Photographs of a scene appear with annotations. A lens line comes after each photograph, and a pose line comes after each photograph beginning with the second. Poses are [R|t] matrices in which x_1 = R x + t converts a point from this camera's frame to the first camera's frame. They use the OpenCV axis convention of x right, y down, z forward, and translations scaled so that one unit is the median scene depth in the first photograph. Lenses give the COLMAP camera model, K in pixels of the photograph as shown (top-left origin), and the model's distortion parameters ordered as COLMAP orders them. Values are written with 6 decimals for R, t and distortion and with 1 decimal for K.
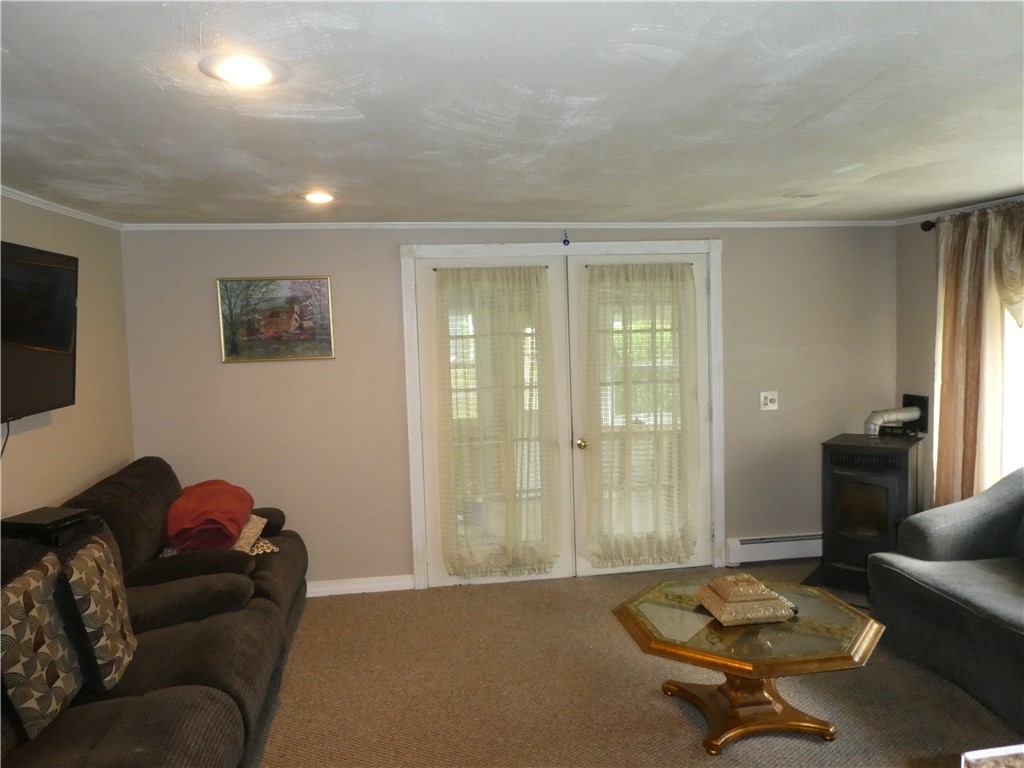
lens RADIAL K [[740.4, 0, 515.3], [0, 740.4, 383.0], [0, 0, 1]] dist [-0.003348, -0.012765]
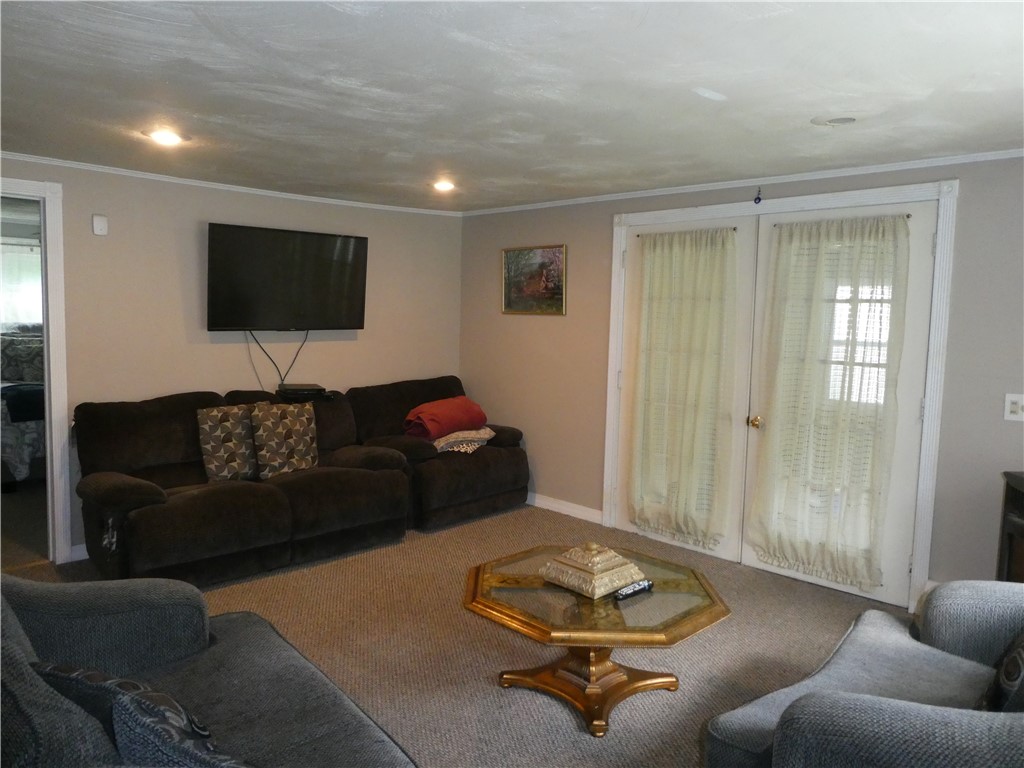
lens RADIAL K [[740.4, 0, 515.3], [0, 740.4, 383.0], [0, 0, 1]] dist [-0.003348, -0.012765]
pose [[0.590142, 0.118905, -0.798495, 0.652485], [-0.095180, 0.992443, 0.077443, -0.008103], [0.801669, 0.030298, 0.596999, 0.221841]]
